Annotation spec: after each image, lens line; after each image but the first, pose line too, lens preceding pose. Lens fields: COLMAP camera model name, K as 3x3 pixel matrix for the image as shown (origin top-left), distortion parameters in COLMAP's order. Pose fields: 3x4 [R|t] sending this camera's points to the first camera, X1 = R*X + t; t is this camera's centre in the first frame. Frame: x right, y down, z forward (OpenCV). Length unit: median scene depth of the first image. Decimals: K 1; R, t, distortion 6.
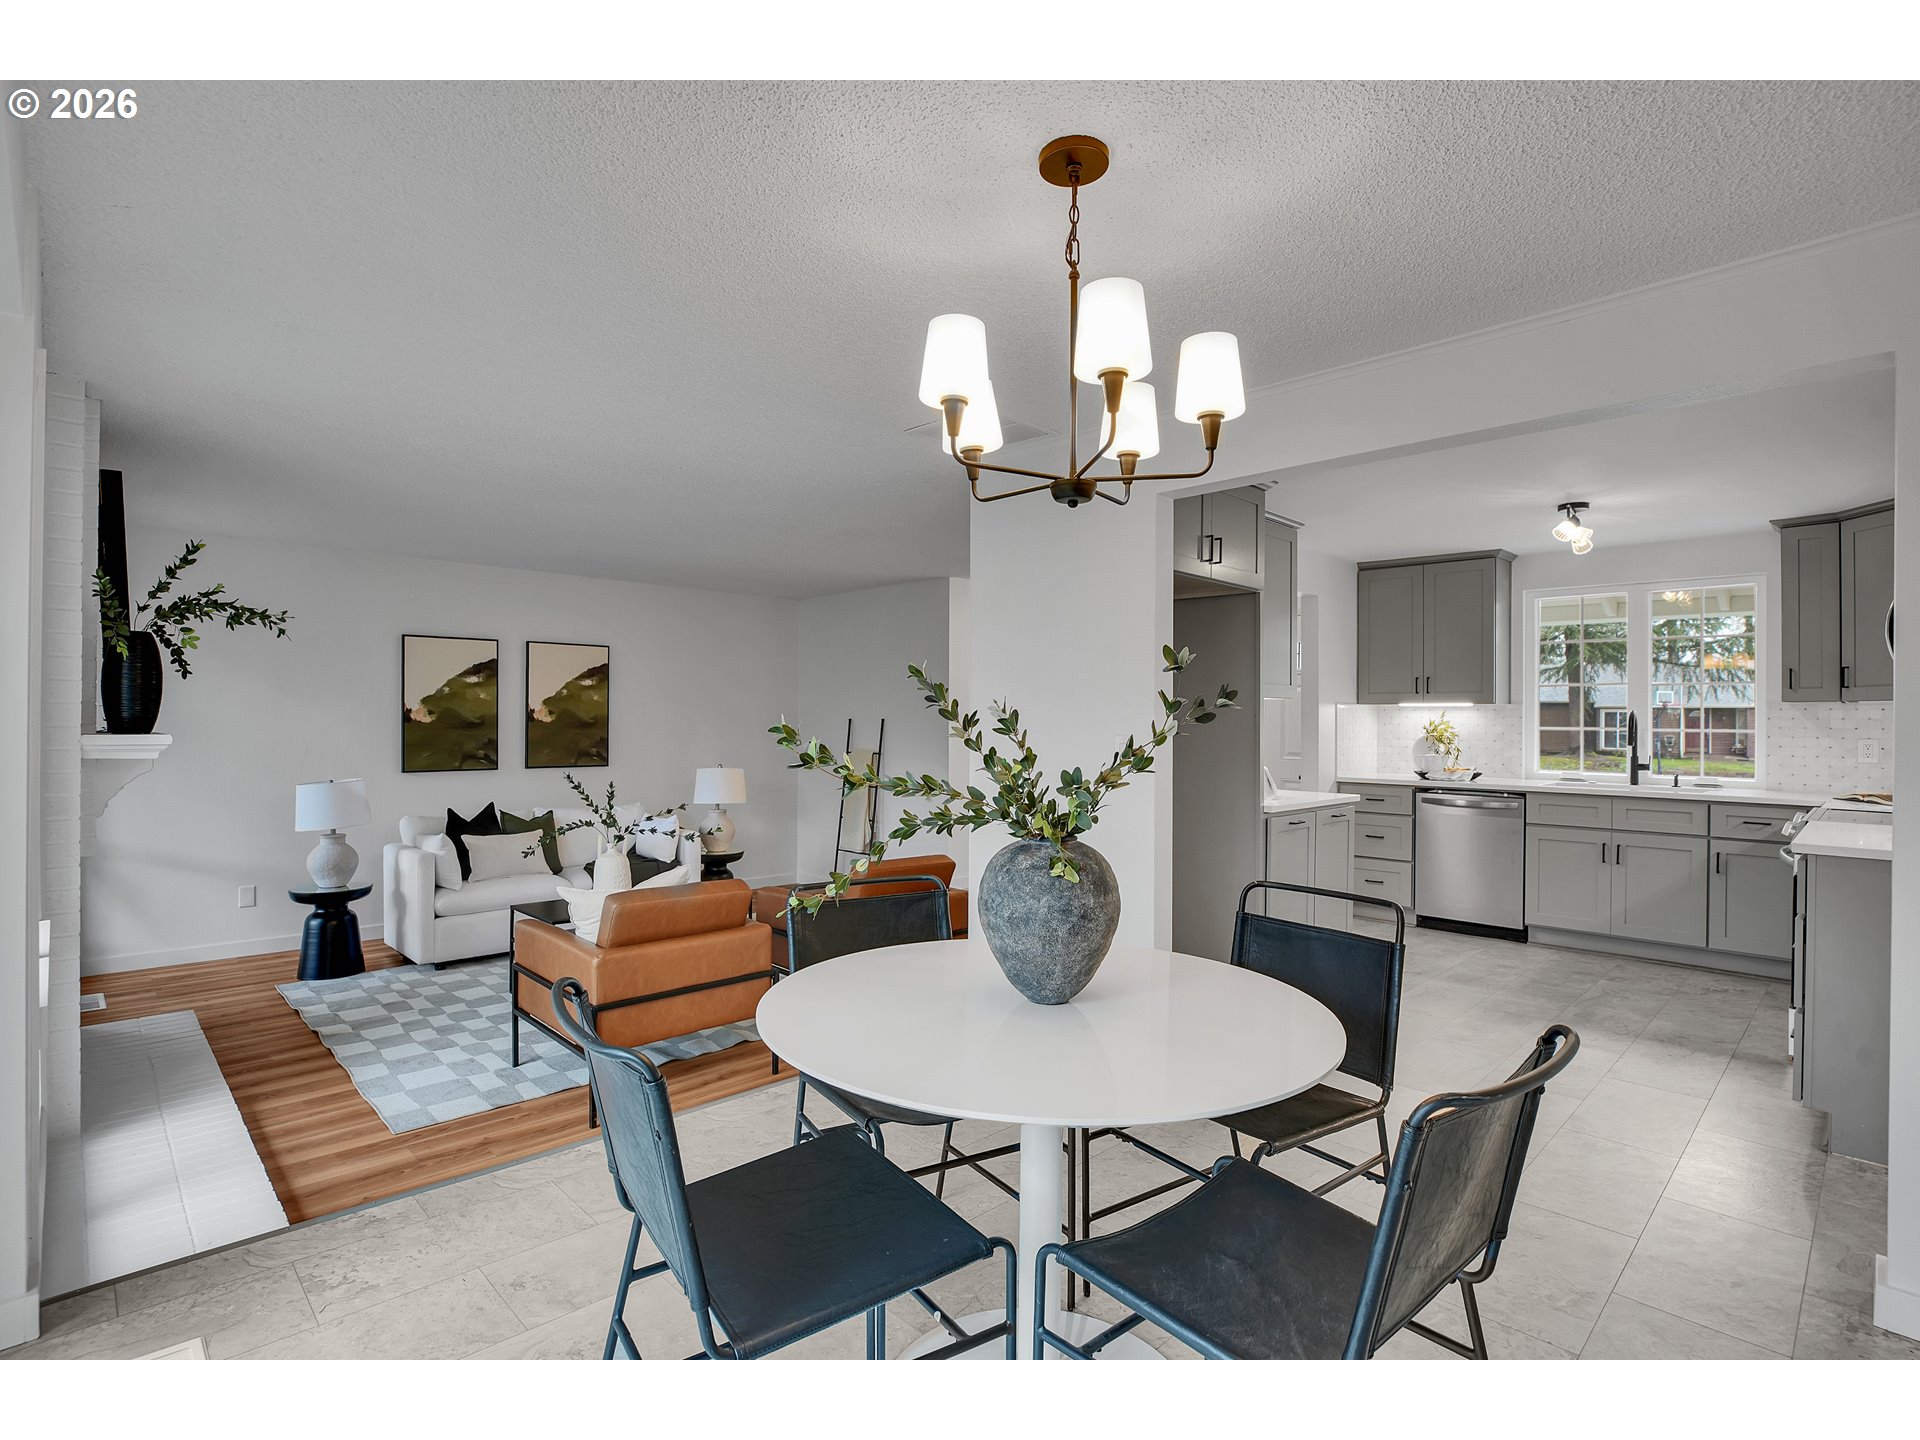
lens RADIAL K [[893.9, 0, 967.0], [0, 893.9, 717.6], [0, 0, 1]] dist [-0.038409, 0.005362]
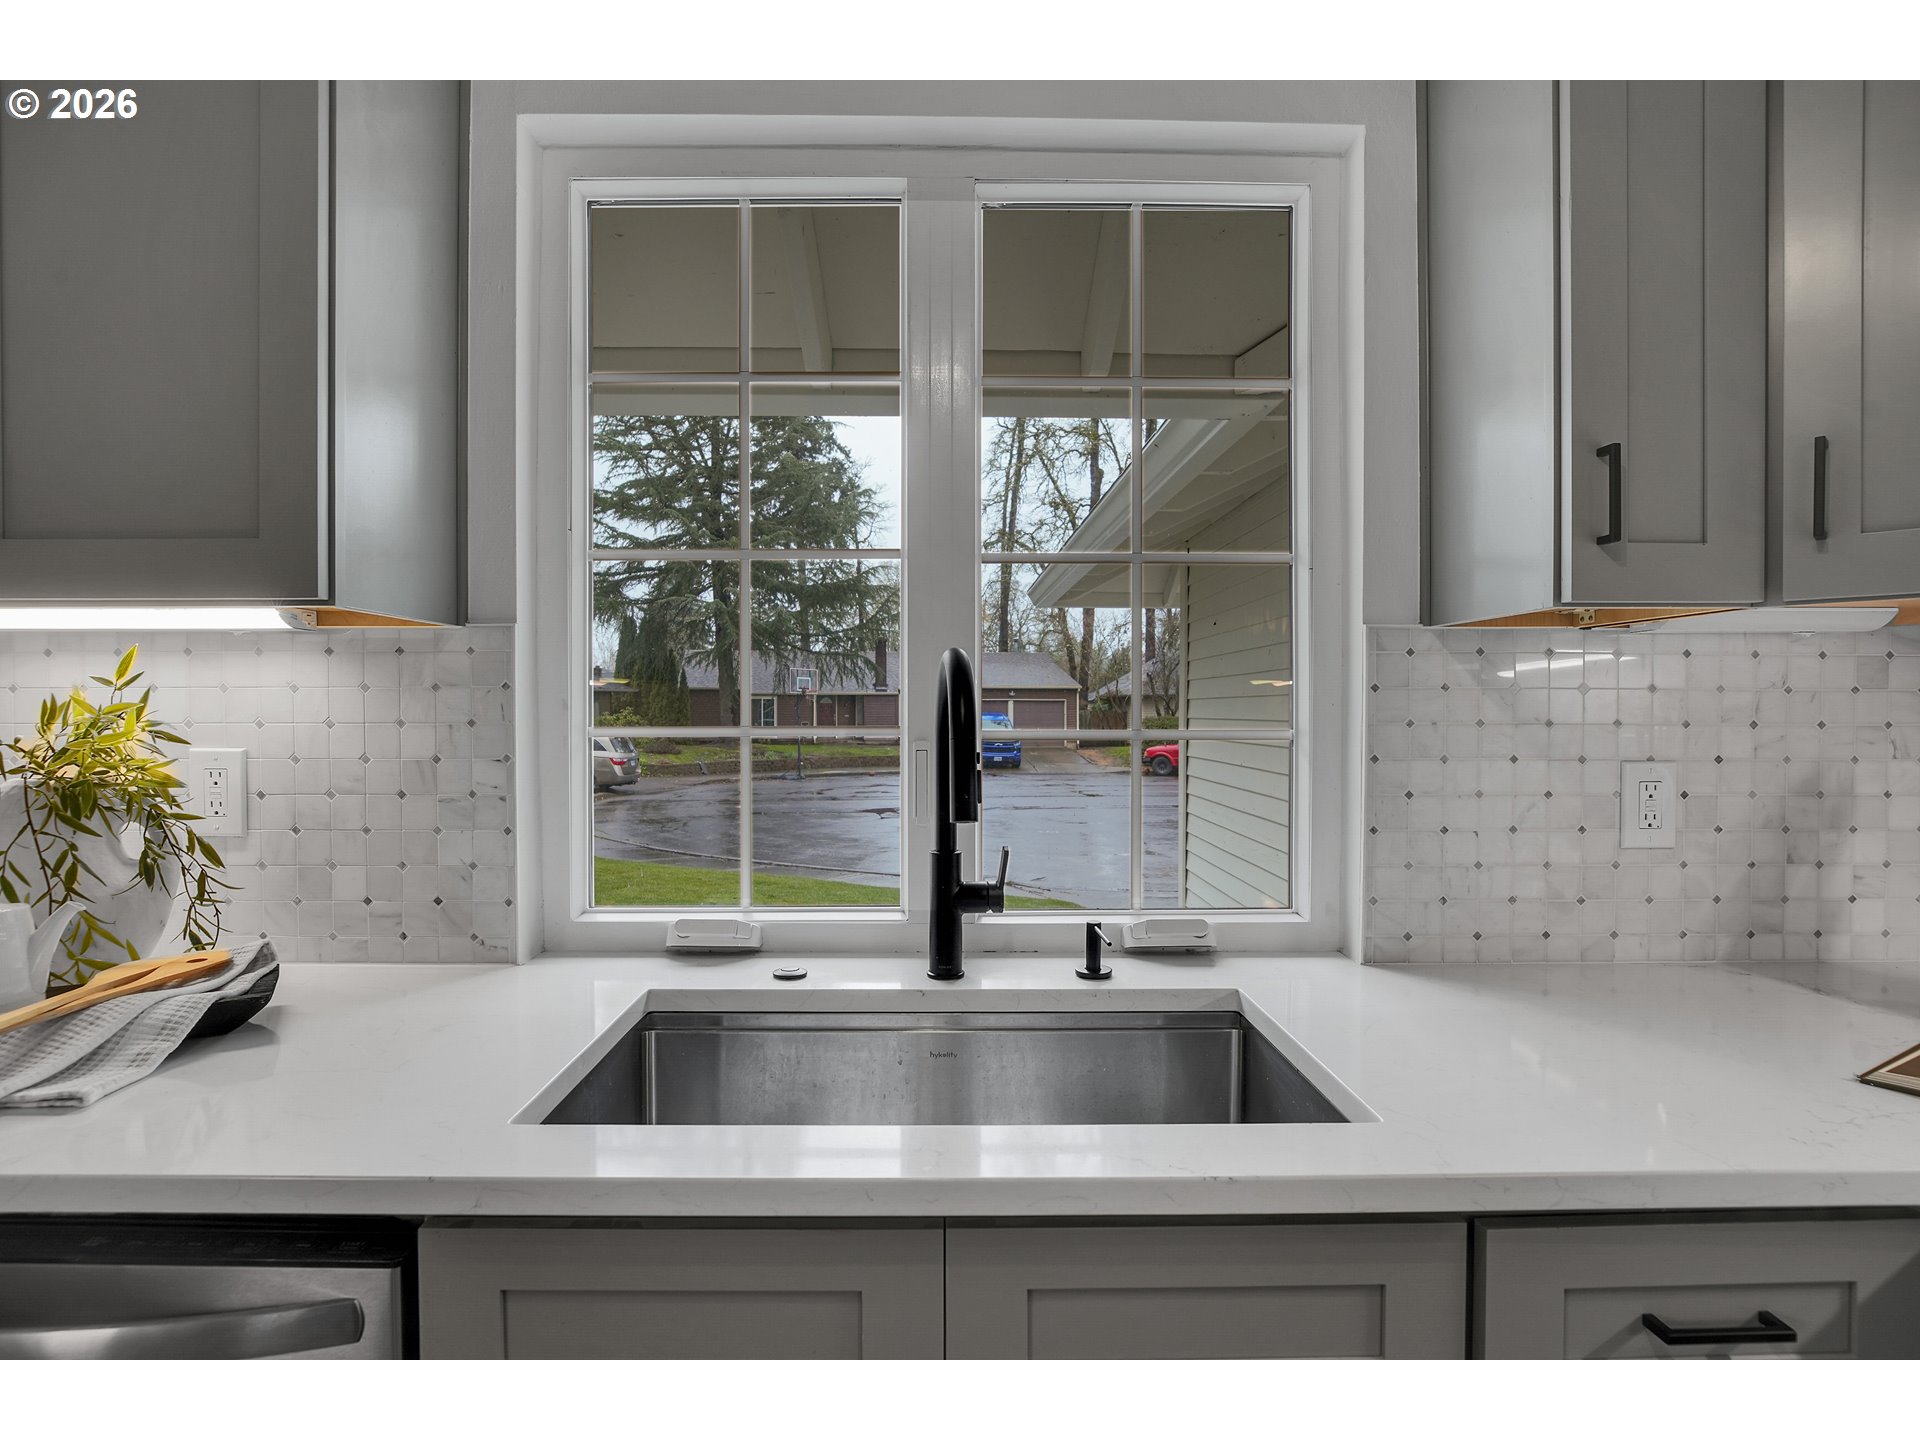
lens RADIAL K [[1012.5, 0, 952.3], [0, 1012.5, 721.6], [0, 0, 1]] dist [-0.032389, 0.010660]
pose [[0.676611, -0.014750, 0.736193, 0.510483], [0.003104, 0.999848, 0.017180, 0.004615], [-0.736334, -0.009339, 0.676554, 0.736274]]
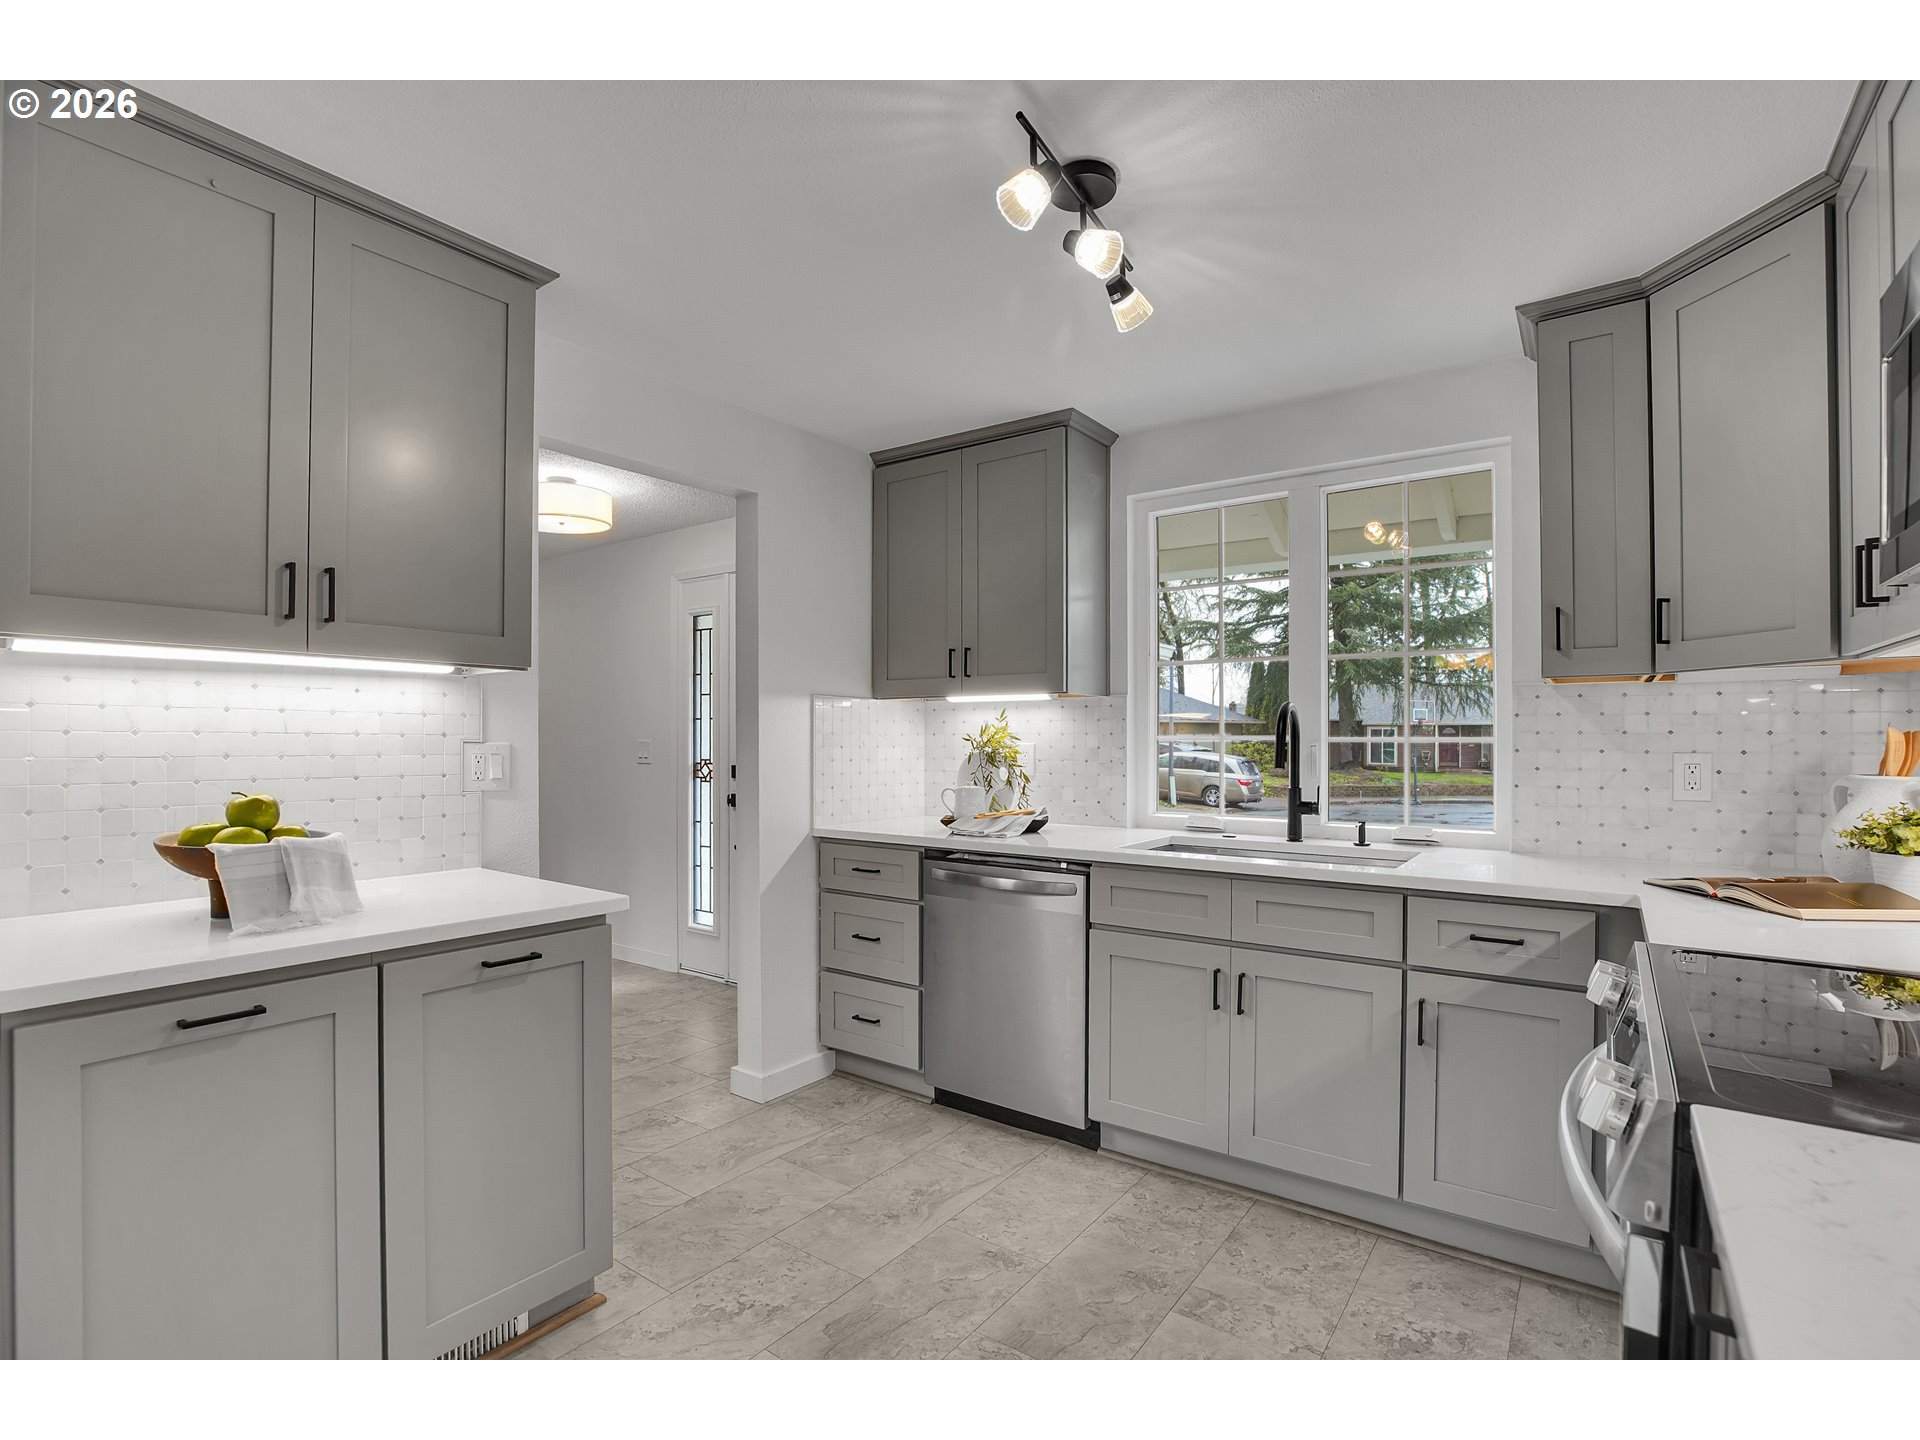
lens RADIAL K [[893.9, 0, 954.6], [0, 893.9, 742.5], [0, 0, 1]] dist [-0.038409, 0.005362]
pose [[0.982912, -0.005999, 0.183980, 0.409829], [0.005044, 0.999971, 0.005659, 0.010687], [-0.184009, -0.004634, 0.982914, 0.449588]]
